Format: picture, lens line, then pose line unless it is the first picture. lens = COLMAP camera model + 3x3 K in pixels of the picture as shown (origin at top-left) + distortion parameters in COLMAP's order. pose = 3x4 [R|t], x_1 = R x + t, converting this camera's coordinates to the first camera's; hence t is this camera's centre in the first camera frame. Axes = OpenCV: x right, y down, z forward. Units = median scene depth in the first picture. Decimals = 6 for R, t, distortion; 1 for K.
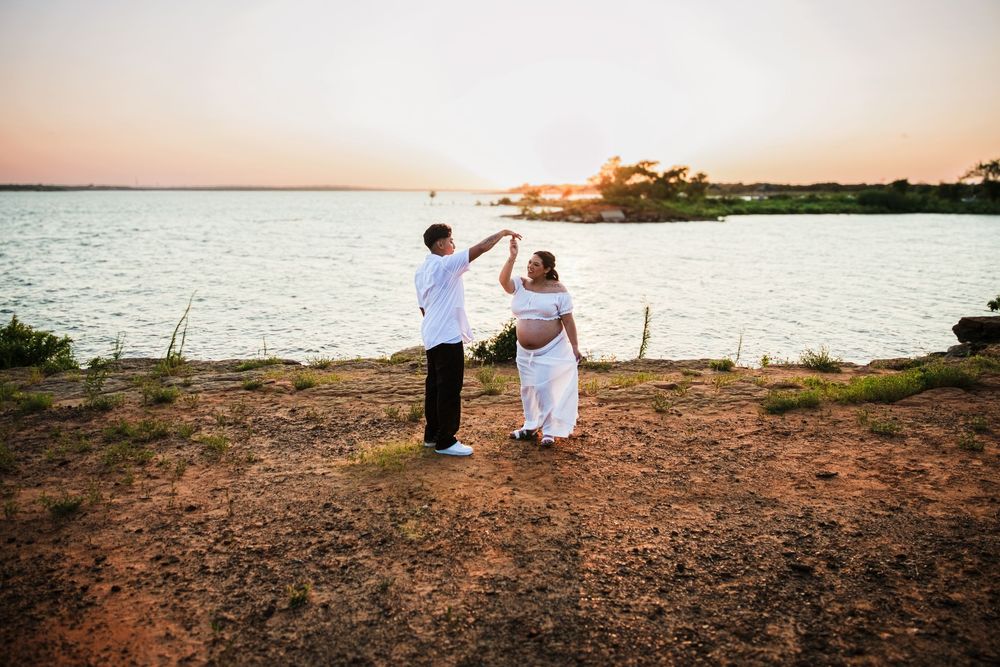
lens RADIAL K [[776.7, 0, 500.0], [0, 776.7, 333.5], [0, 0, 1]] dist [-0.008373, -0.000627]
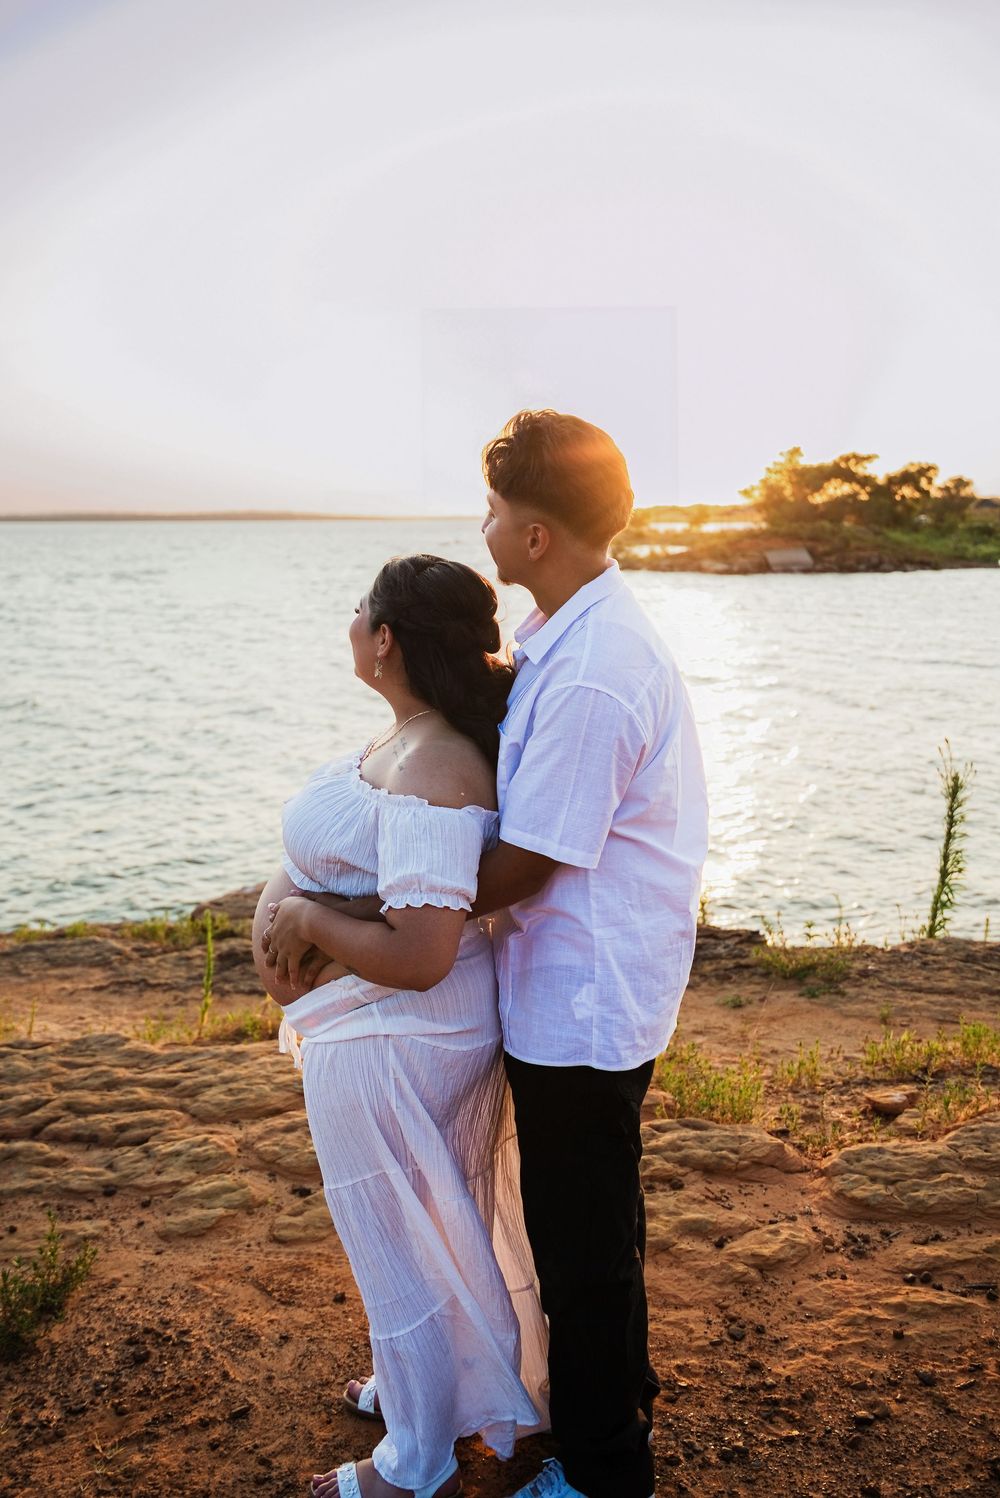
lens RADIAL K [[1386.7, 0, 500.0], [0, 1386.7, 749.0], [0, 0, 1]] dist [0.024721, -0.013577]
pose [[0.998440, 0.000541, -0.055827, 0.049567], [-0.001778, 0.999754, -0.022119, -0.047744], [0.055801, 0.022184, 0.998195, 0.617137]]
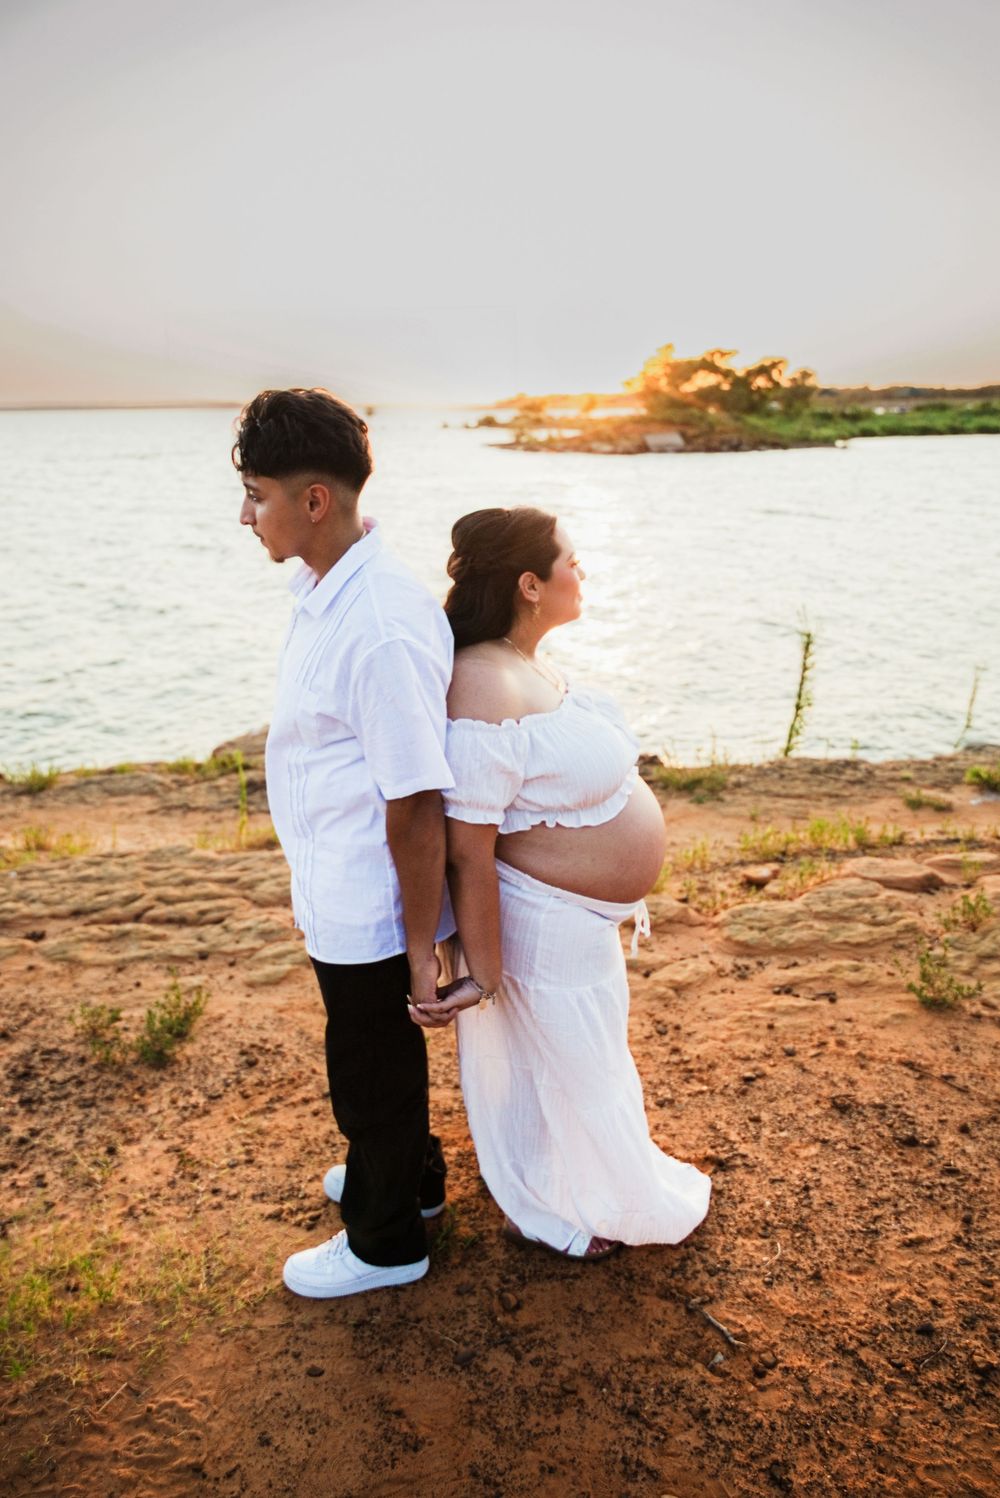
lens RADIAL K [[1163.4, 0, 500.0], [0, 1163.4, 749.0], [0, 0, 1]] dist [-0.008373, -0.000627]
pose [[0.999801, -0.017287, 0.009916, 0.024871], [0.016182, 0.994614, 0.102375, -0.057411], [-0.011632, -0.102194, 0.994696, 0.552329]]
